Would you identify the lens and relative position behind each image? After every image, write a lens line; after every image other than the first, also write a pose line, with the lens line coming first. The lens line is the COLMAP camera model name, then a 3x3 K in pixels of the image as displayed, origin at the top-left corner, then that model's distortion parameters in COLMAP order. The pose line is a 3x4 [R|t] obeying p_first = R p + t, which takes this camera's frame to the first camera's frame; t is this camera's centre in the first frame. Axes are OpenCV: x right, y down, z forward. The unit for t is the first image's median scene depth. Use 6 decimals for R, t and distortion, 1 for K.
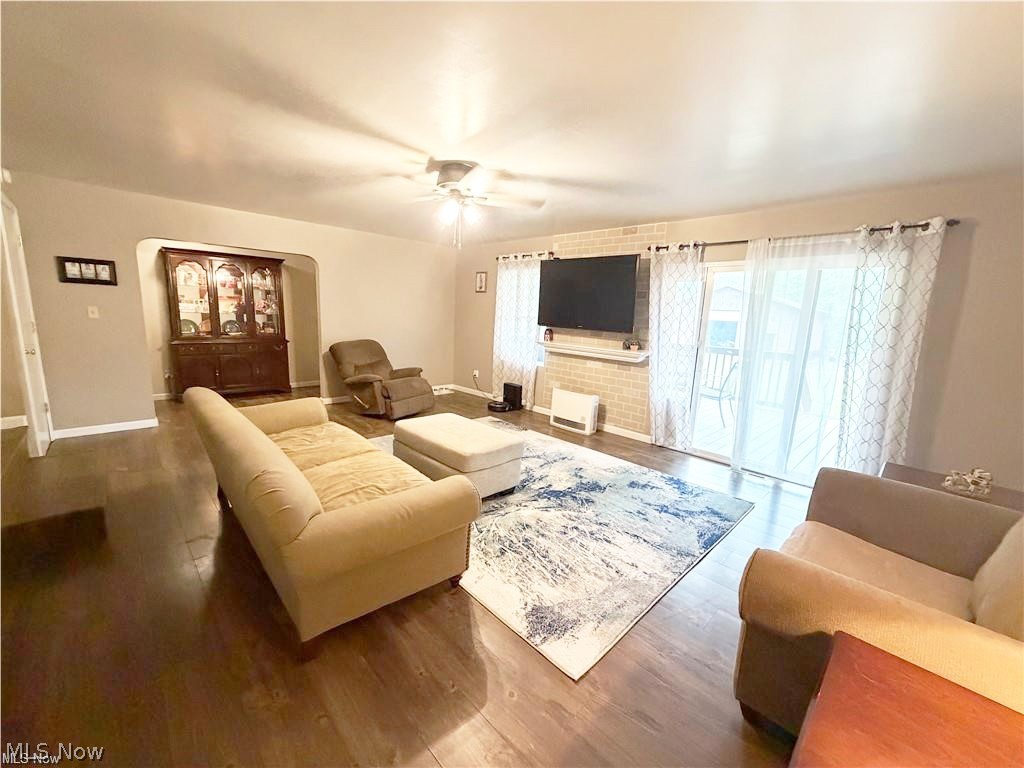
lens RADIAL K [[408.1, 0, 511.2], [0, 408.1, 383.1], [0, 0, 1]] dist [-0.000712, 0.000065]
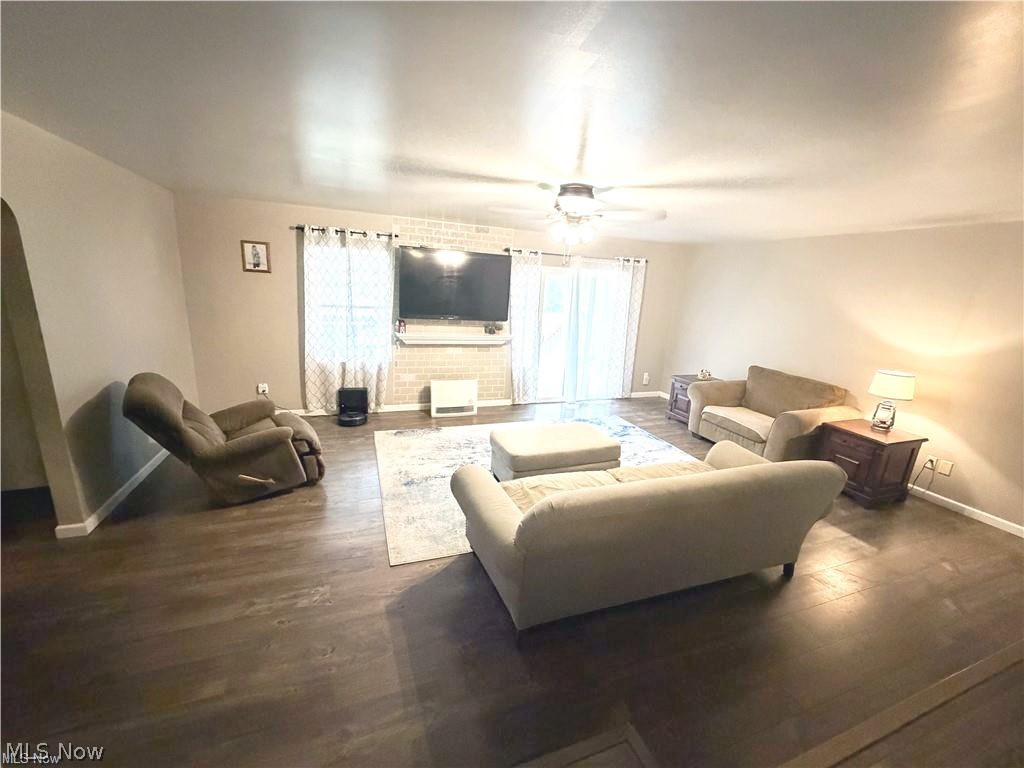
lens RADIAL K [[408.1, 0, 512.1], [0, 408.1, 381.7], [0, 0, 1]] dist [-0.000712, 0.000065]
pose [[0.401585, -0.233219, 0.885629, -0.743764], [0.122391, 0.972024, 0.200473, -0.171695], [-0.907607, 0.027886, 0.418894, 0.440665]]
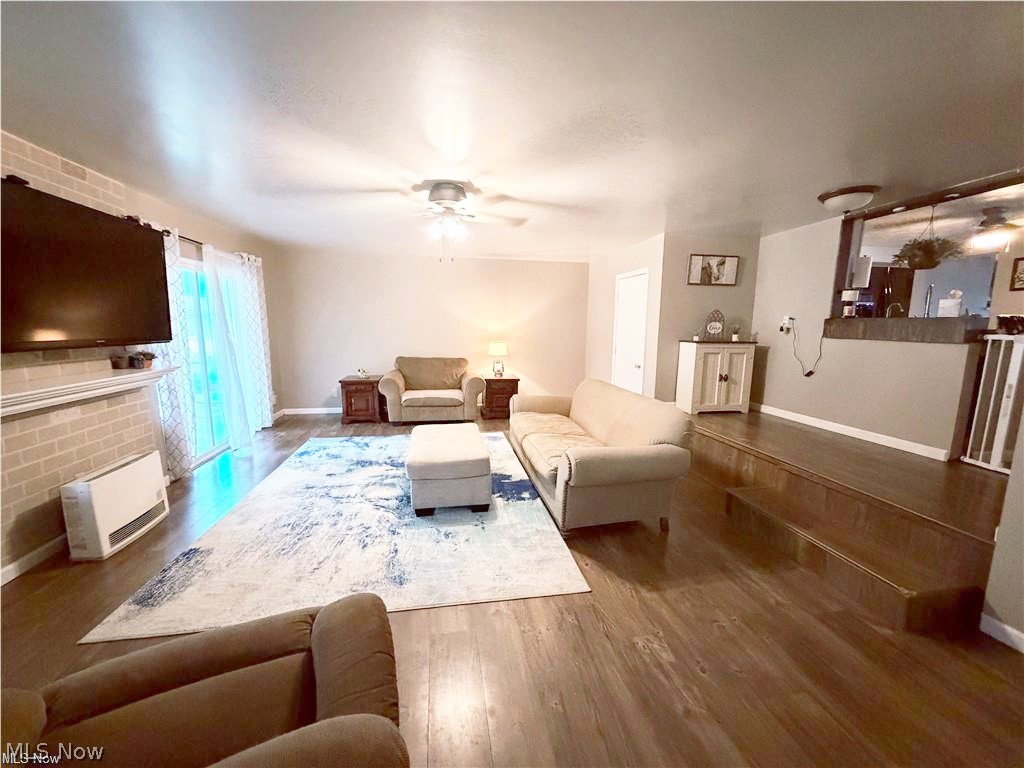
lens RADIAL K [[408.1, 0, 508.1], [0, 408.1, 384.7], [0, 0, 1]] dist [-0.000712, 0.000065]
pose [[-0.818789, -0.139334, 0.556930, -0.550081], [0.053511, 0.947355, 0.315683, -0.224025], [-0.571595, 0.288280, -0.768228, 1.126912]]
